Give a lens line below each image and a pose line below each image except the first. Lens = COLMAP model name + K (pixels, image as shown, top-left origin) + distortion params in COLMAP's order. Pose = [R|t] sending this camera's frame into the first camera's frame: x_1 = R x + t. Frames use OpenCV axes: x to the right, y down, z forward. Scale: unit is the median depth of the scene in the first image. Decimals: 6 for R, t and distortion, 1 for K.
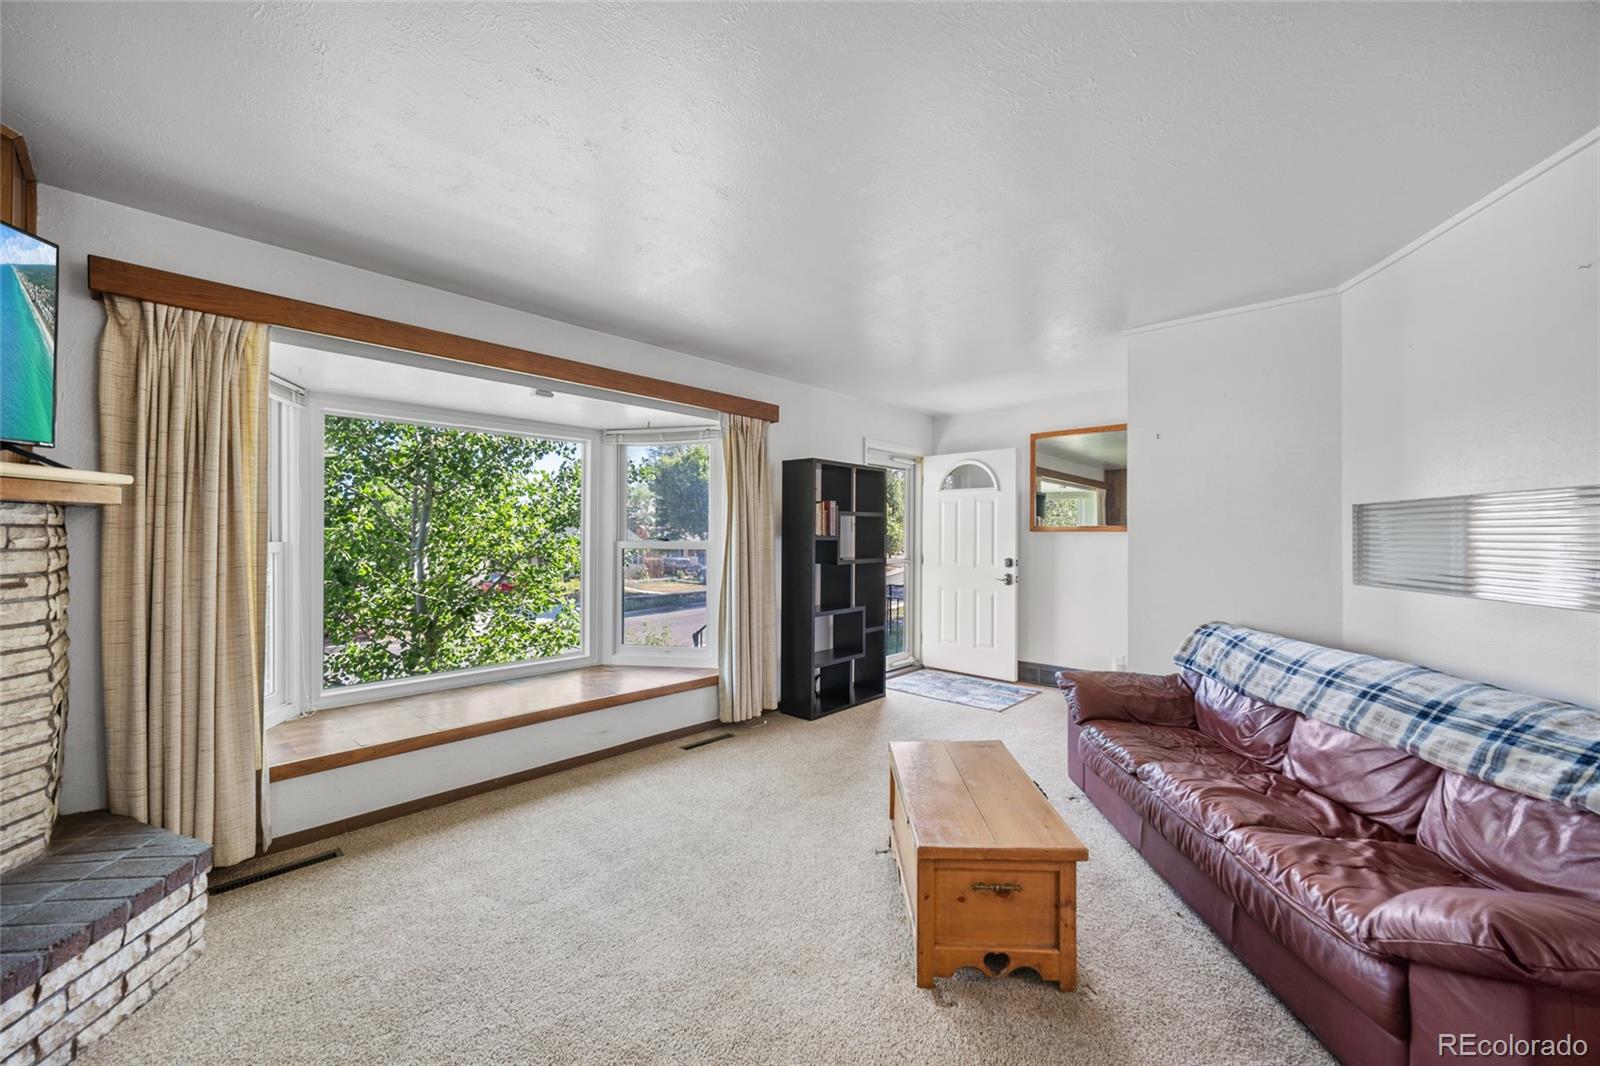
lens RADIAL K [[627.4, 0, 804.3], [0, 627.4, 531.0], [0, 0, 1]] dist [0.000545, 0.000409]
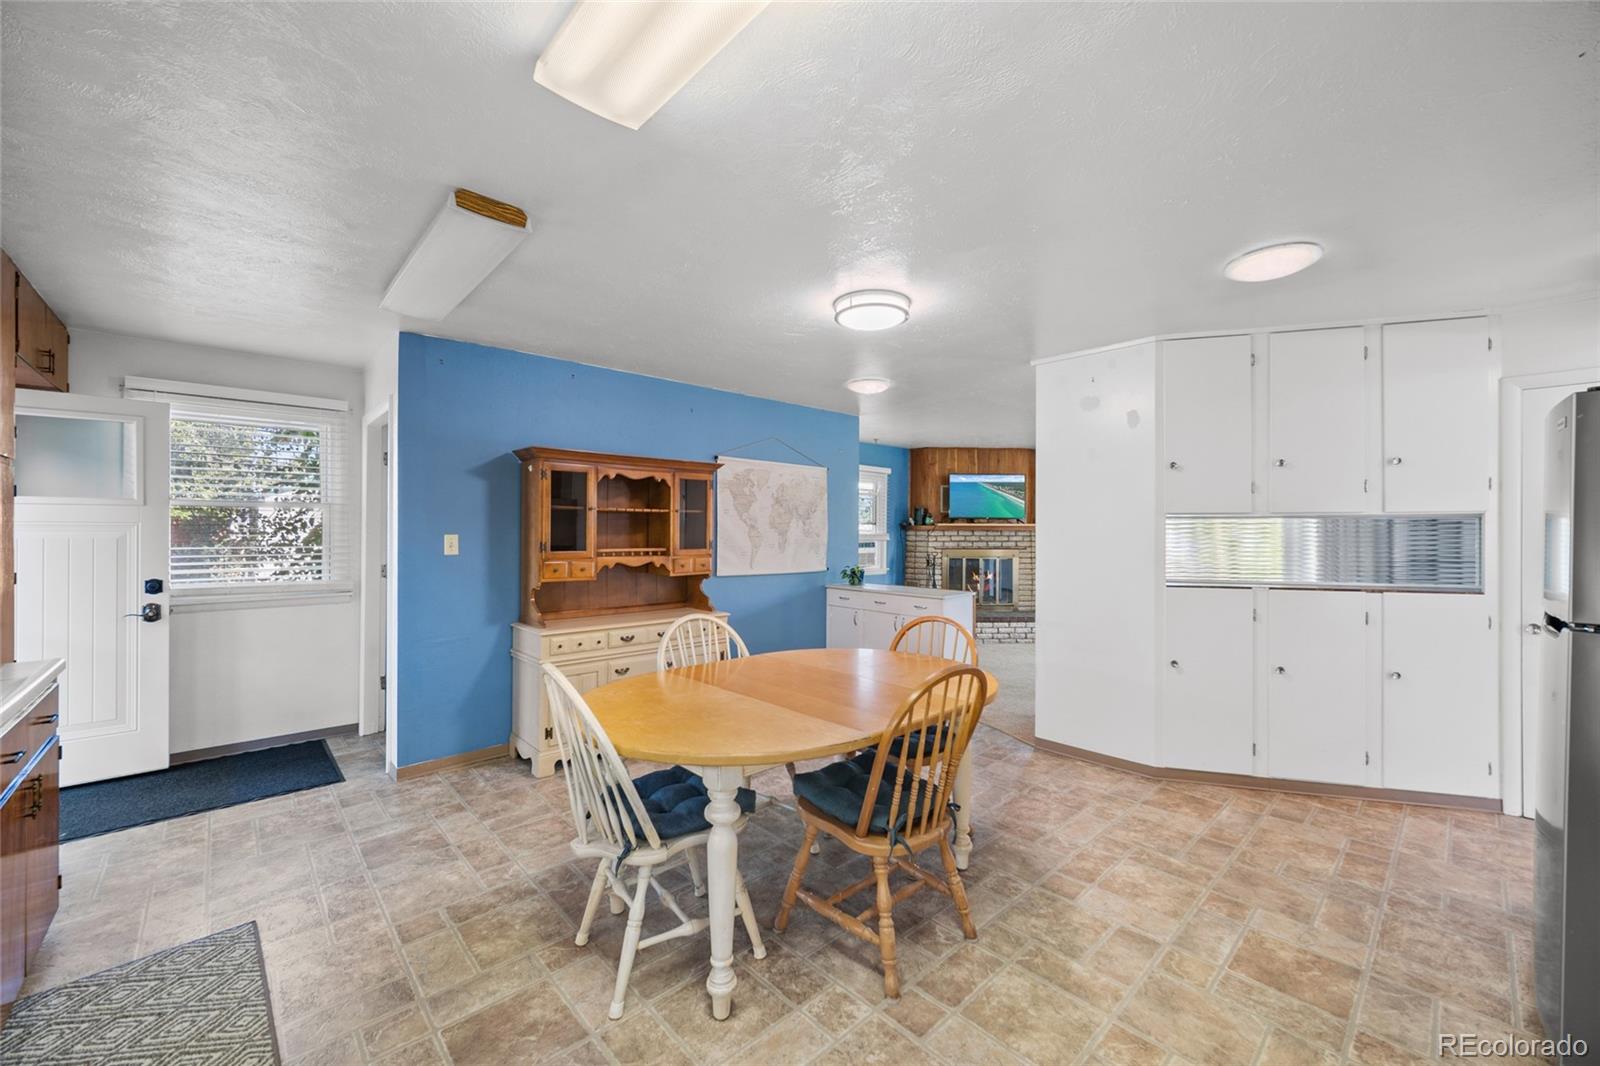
lens RADIAL K [[627.4, 0, 804.3], [0, 627.4, 531.0], [0, 0, 1]] dist [0.000545, 0.000409]
pose [[-0.076951, -0.005720, -0.997018, 3.275754], [0.006527, 0.999959, -0.006241, -0.023752], [0.997013, -0.006988, -0.076911, -0.236534]]
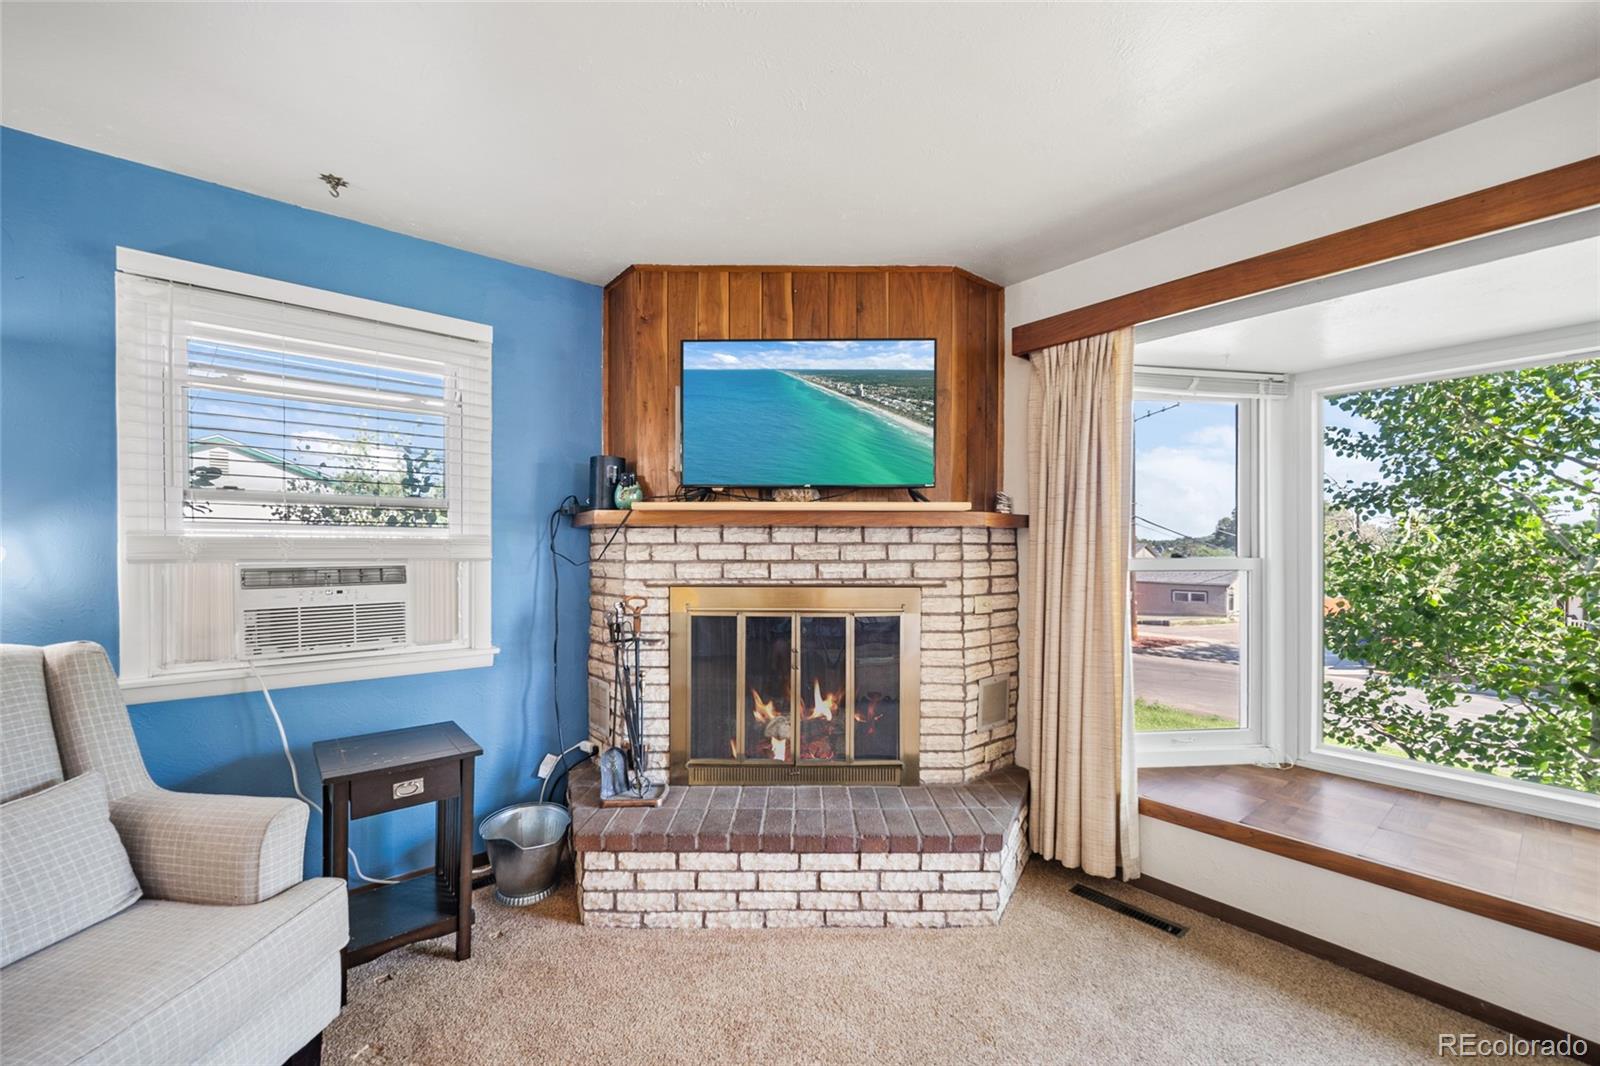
lens RADIAL K [[638.1, 0, 800.2], [0, 638.1, 555.2], [0, 0, 1]] dist [-0.000582, -0.000099]
pose [[-0.128675, 0.007829, -0.991656, 0.214387], [0.007046, 0.999951, 0.006981, 0.004865], [0.991662, -0.006089, -0.128724, 0.836432]]
